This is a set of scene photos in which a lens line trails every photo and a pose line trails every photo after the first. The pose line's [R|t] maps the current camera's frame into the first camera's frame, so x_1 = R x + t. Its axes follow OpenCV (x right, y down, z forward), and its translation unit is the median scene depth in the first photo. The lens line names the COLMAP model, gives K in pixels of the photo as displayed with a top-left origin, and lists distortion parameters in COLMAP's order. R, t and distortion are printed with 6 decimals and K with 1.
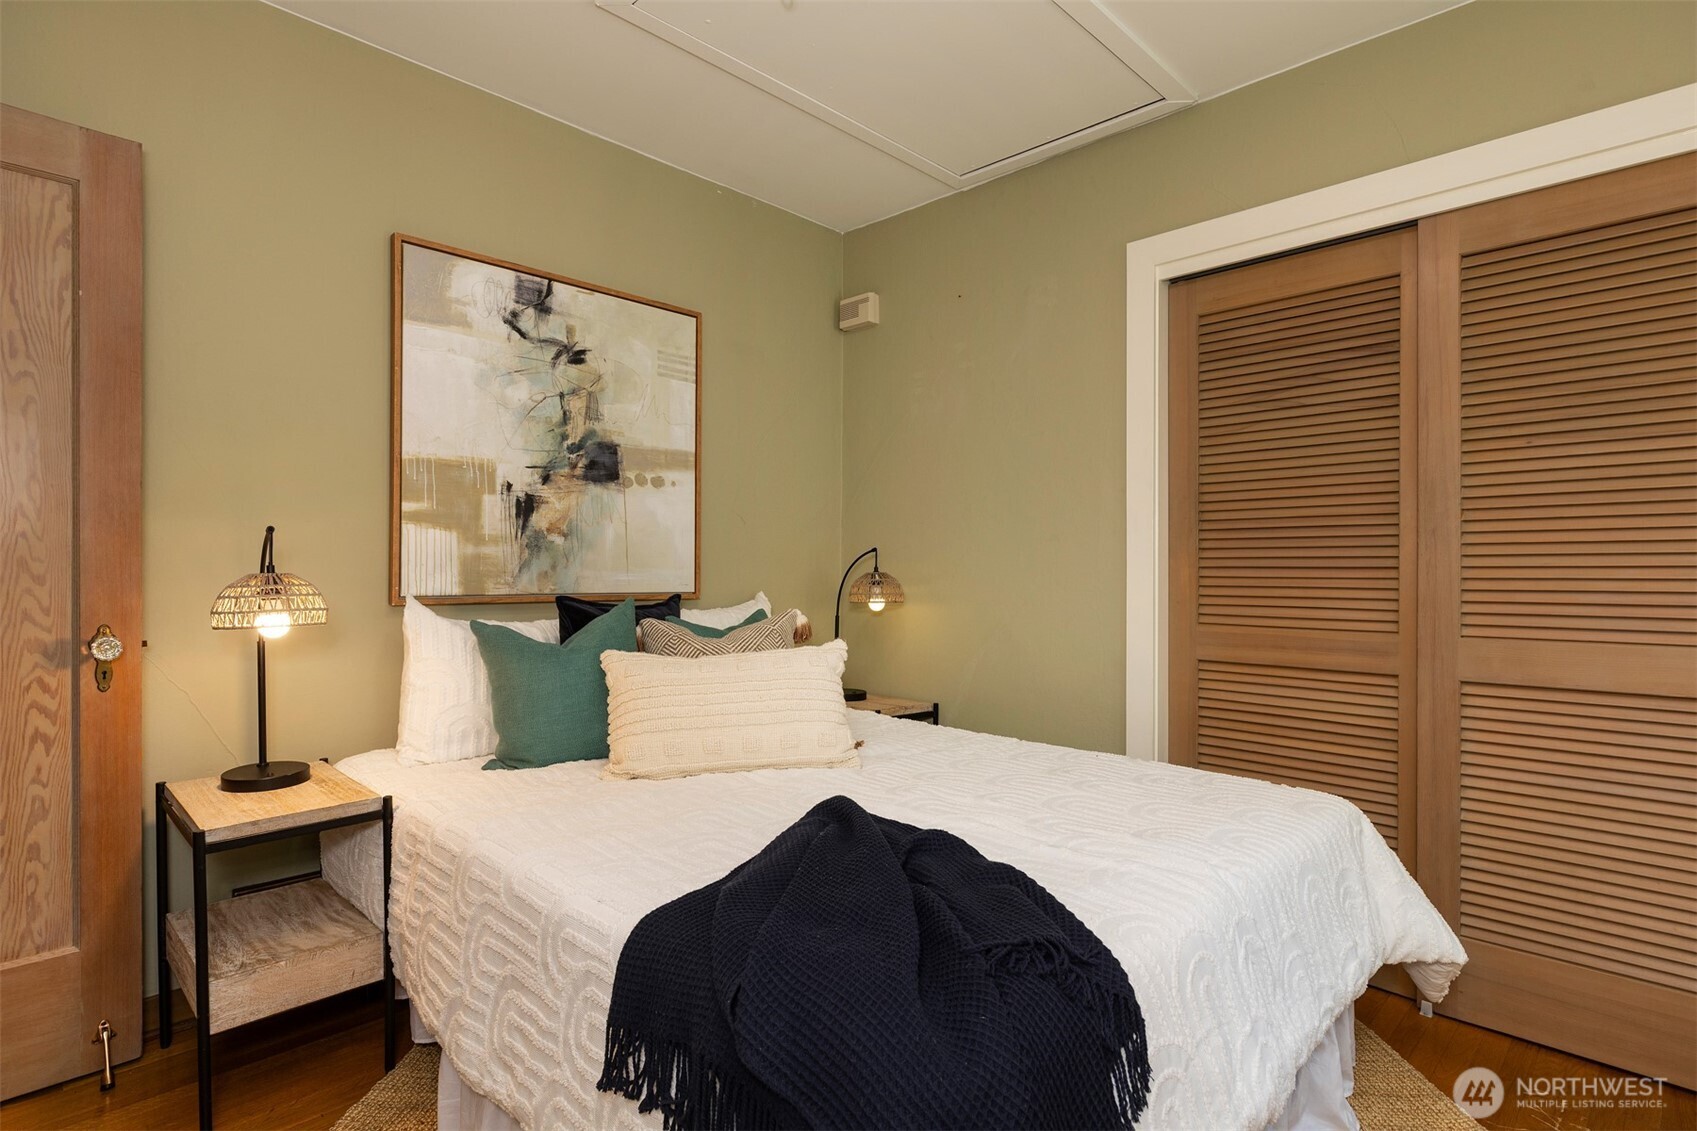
lens RADIAL K [[875.6, 0, 848.9], [0, 875.6, 570.4], [0, 0, 1]] dist [-0.000067, -0.000009]
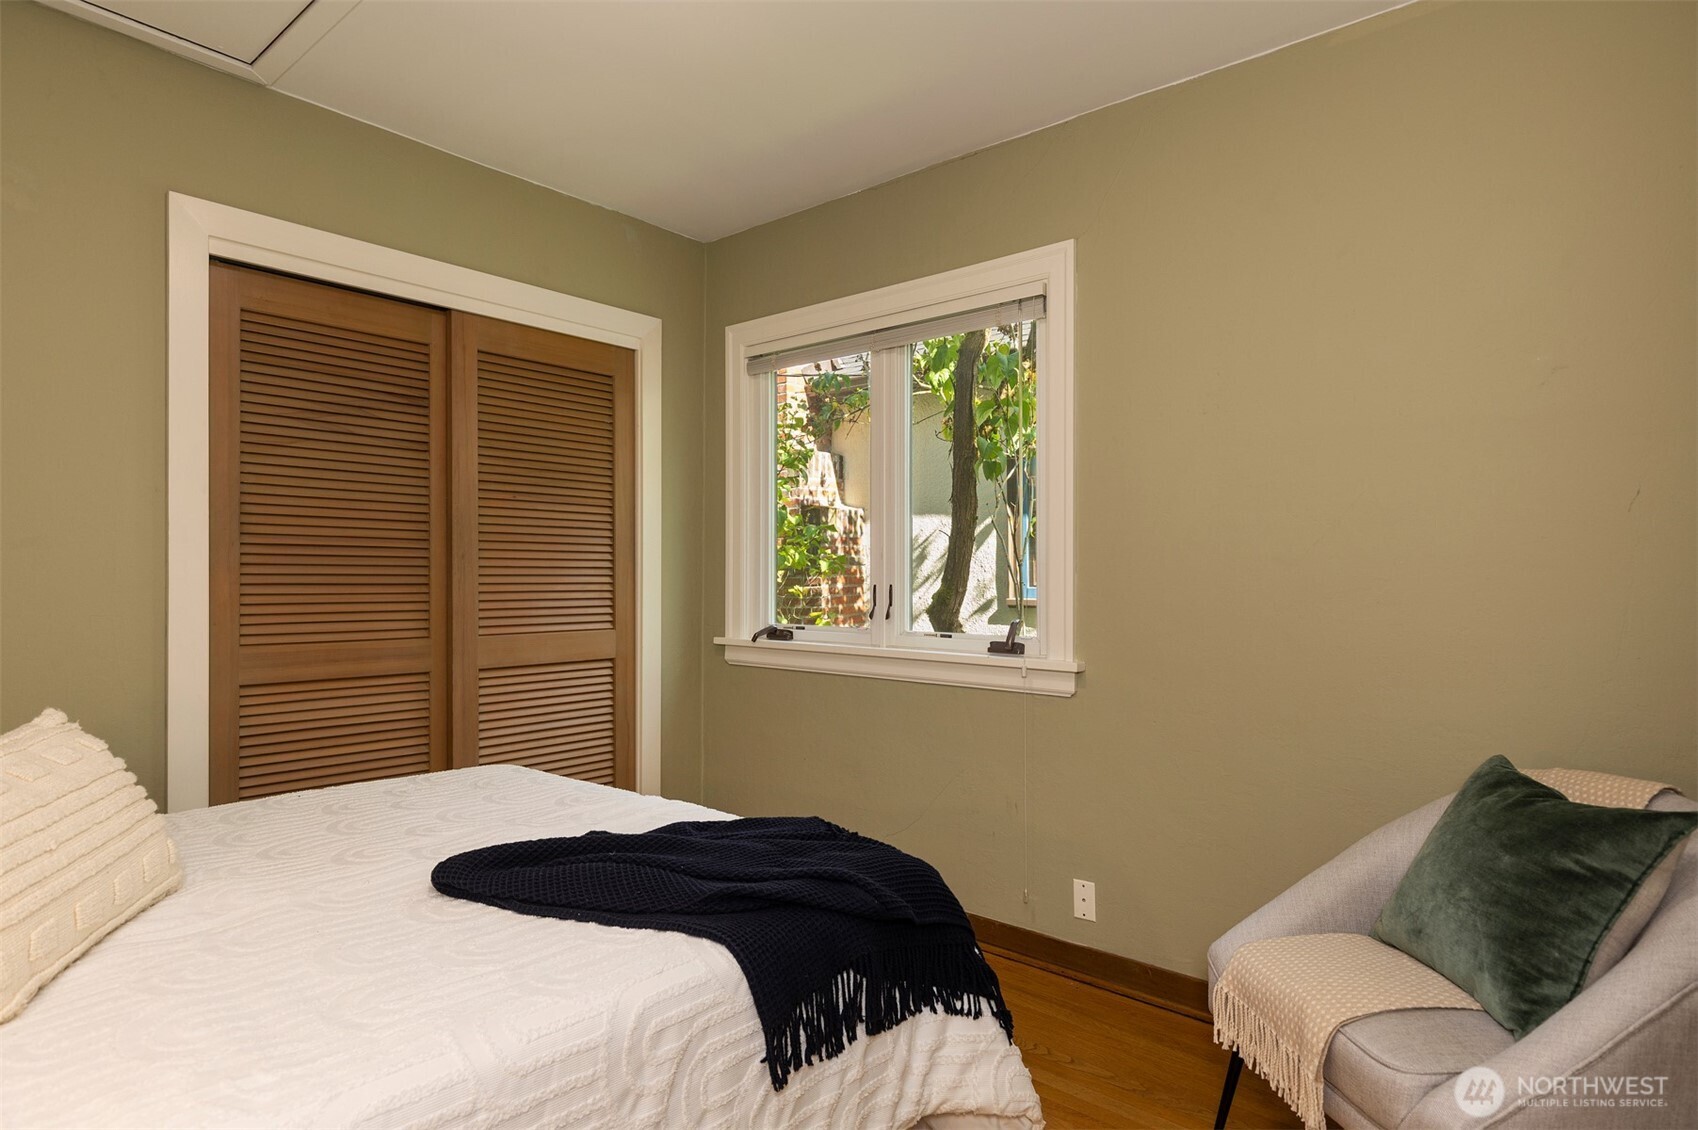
lens RADIAL K [[918.6, 0, 842.7], [0, 918.6, 572.6], [0, 0, 1]] dist [0.003292, 0.000317]
pose [[-0.056295, 0.007195, 0.998388, -0.644968], [0.000673, 0.999974, -0.007168, -0.009016], [-0.998414, 0.000268, -0.056298, 0.464207]]
